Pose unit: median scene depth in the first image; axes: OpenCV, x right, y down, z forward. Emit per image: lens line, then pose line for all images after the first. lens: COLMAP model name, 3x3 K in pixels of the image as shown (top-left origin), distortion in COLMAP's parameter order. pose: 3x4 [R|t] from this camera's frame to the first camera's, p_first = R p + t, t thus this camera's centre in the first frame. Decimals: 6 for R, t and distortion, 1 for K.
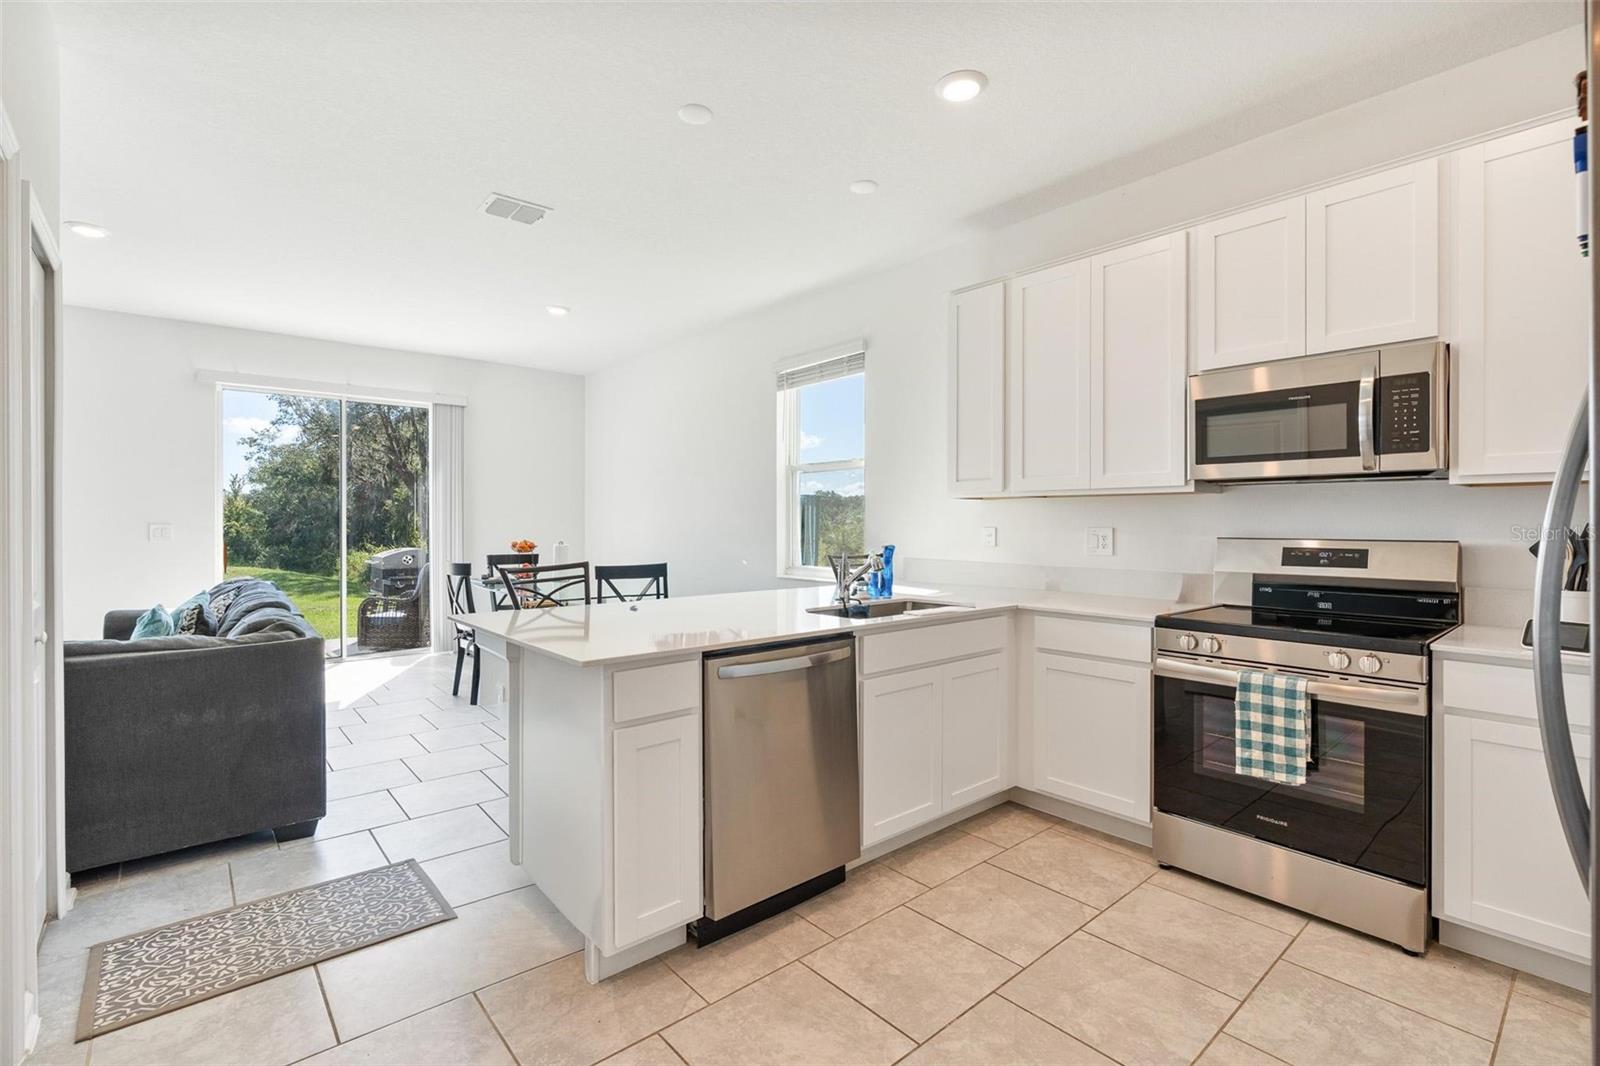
lens RADIAL K [[722.2, 0, 800.0], [0, 722.2, 533.0], [0, 0, 1]] dist [-0.000810, -0.000389]
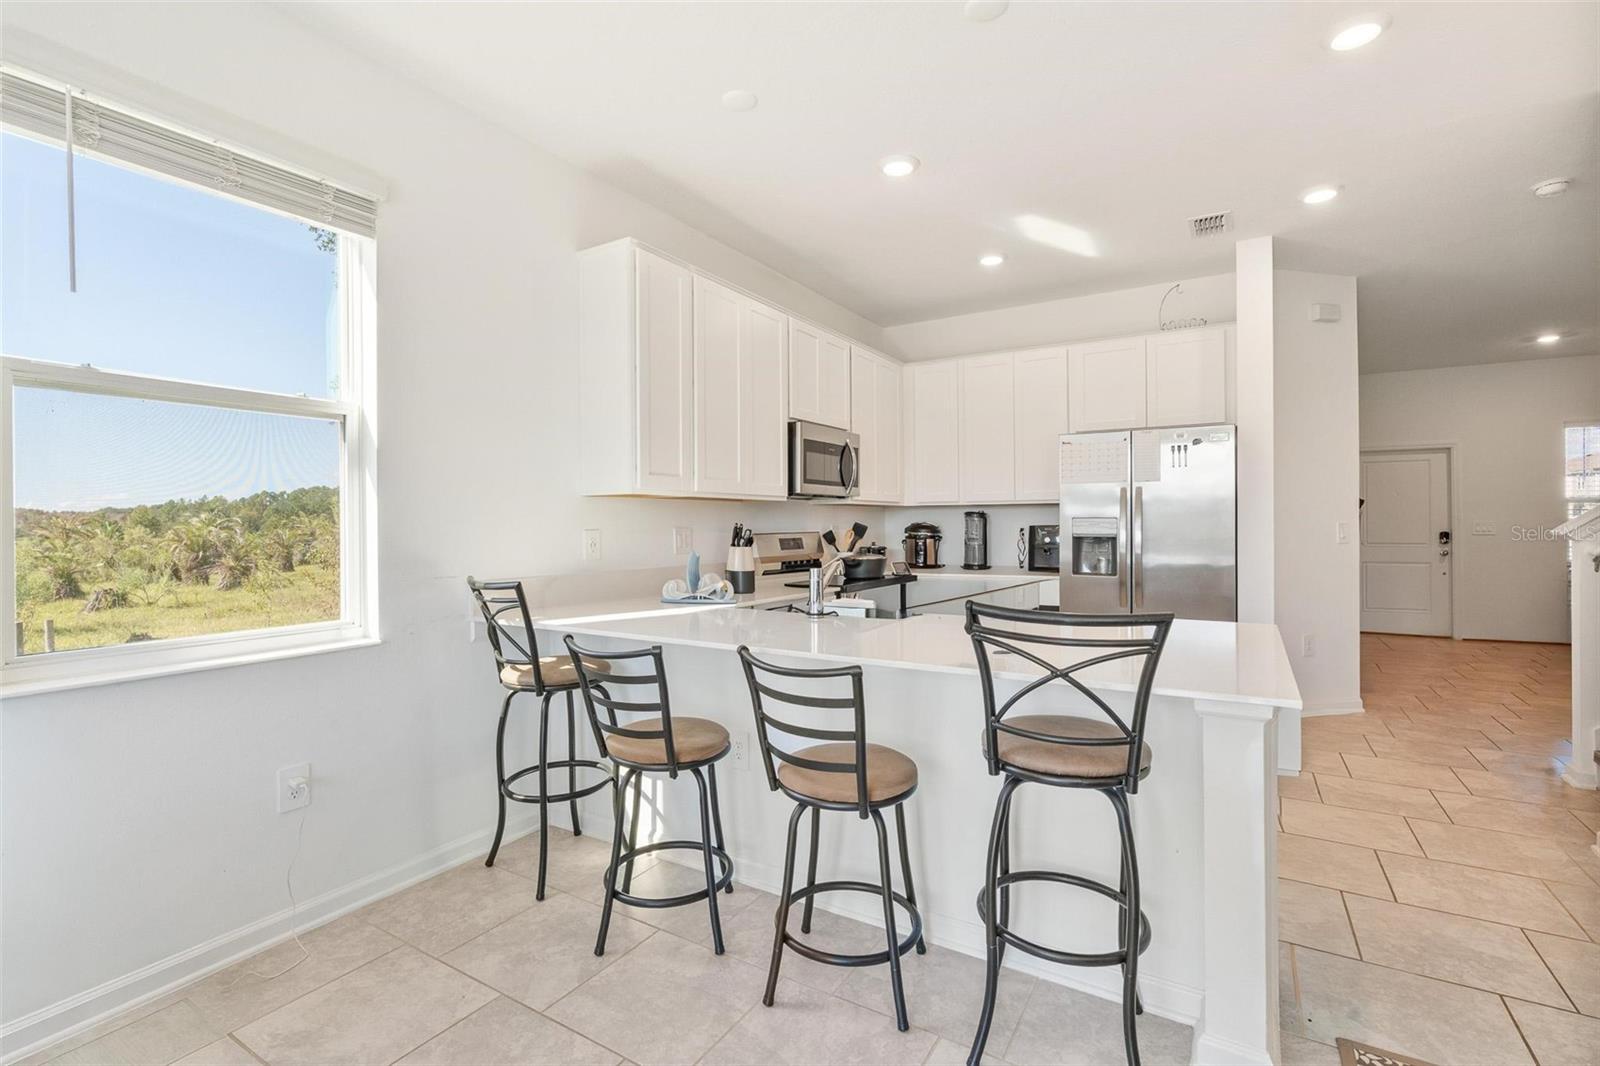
lens RADIAL K [[722.2, 0, 800.0], [0, 722.2, 533.0], [0, 0, 1]] dist [-0.000810, -0.000389]
pose [[-0.300760, -0.005736, 0.953683, -0.283718], [0.027942, 0.999500, 0.014823, -0.004293], [-0.953291, 0.031106, -0.300449, 0.485133]]
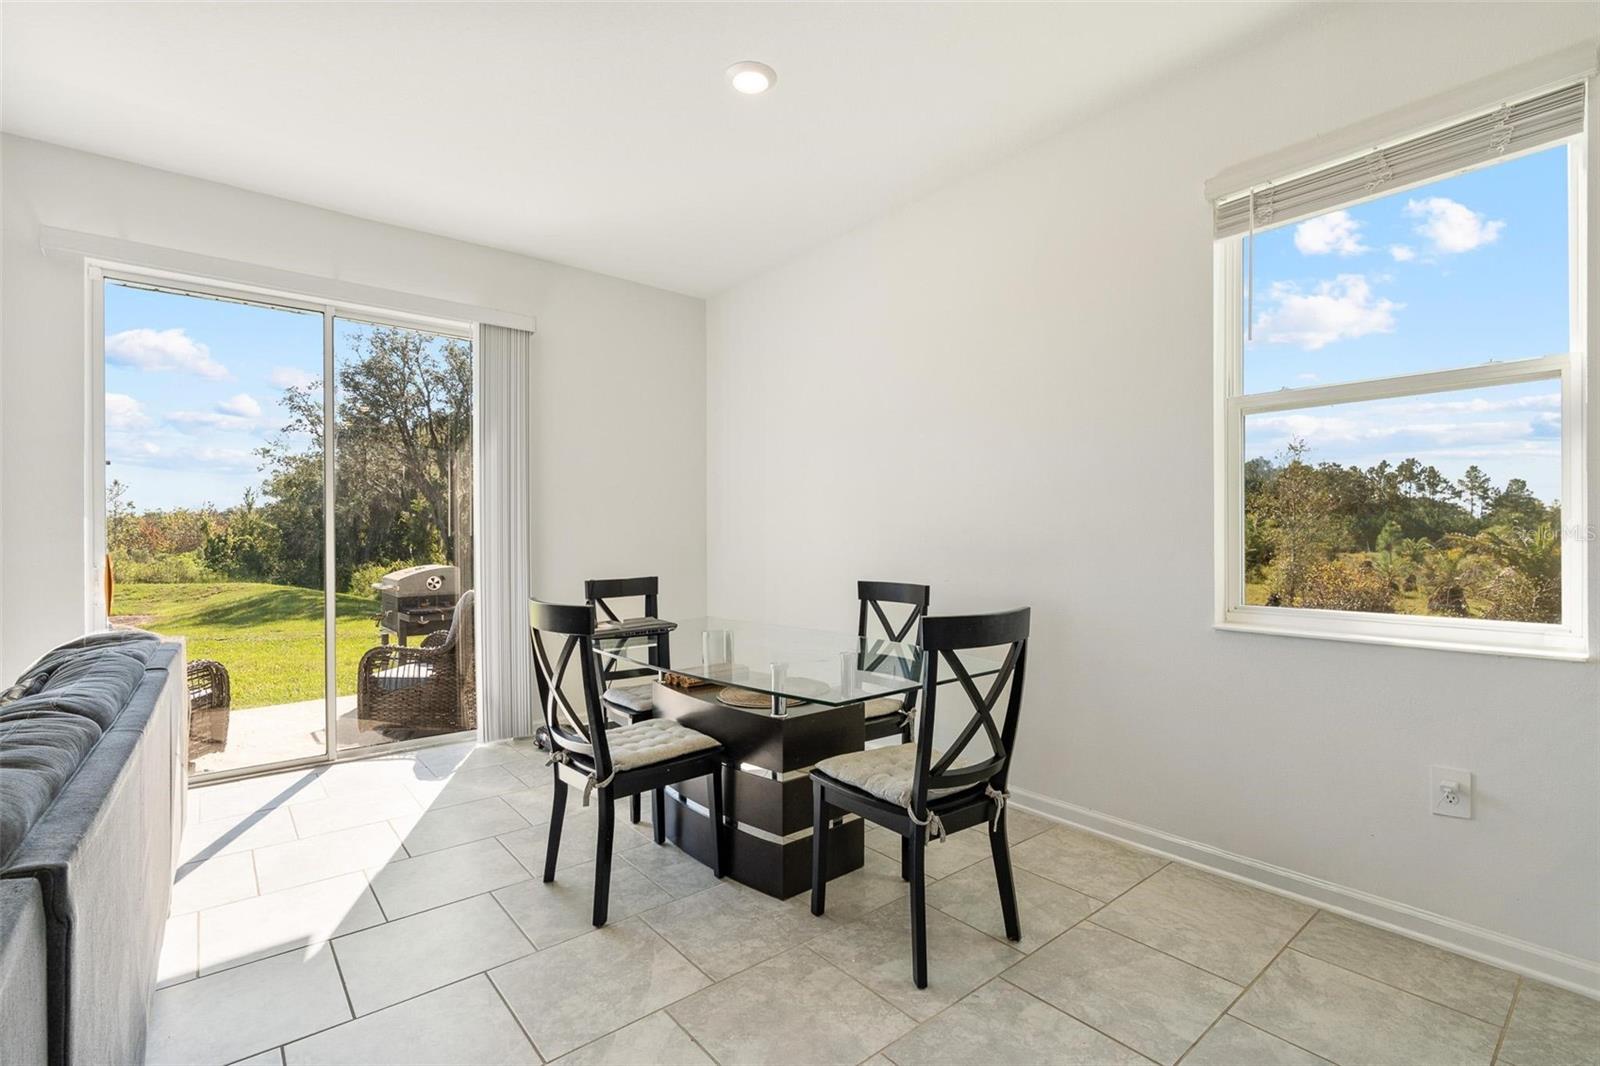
lens RADIAL K [[732.7, 0, 808.8], [0, 732.7, 541.7], [0, 0, 1]] dist [-0.001203, -0.000581]
pose [[0.999880, -0.004715, -0.014747, -0.188010], [0.004648, 0.999979, -0.004611, 0.002906], [0.014769, 0.004541, 0.999881, 0.328009]]
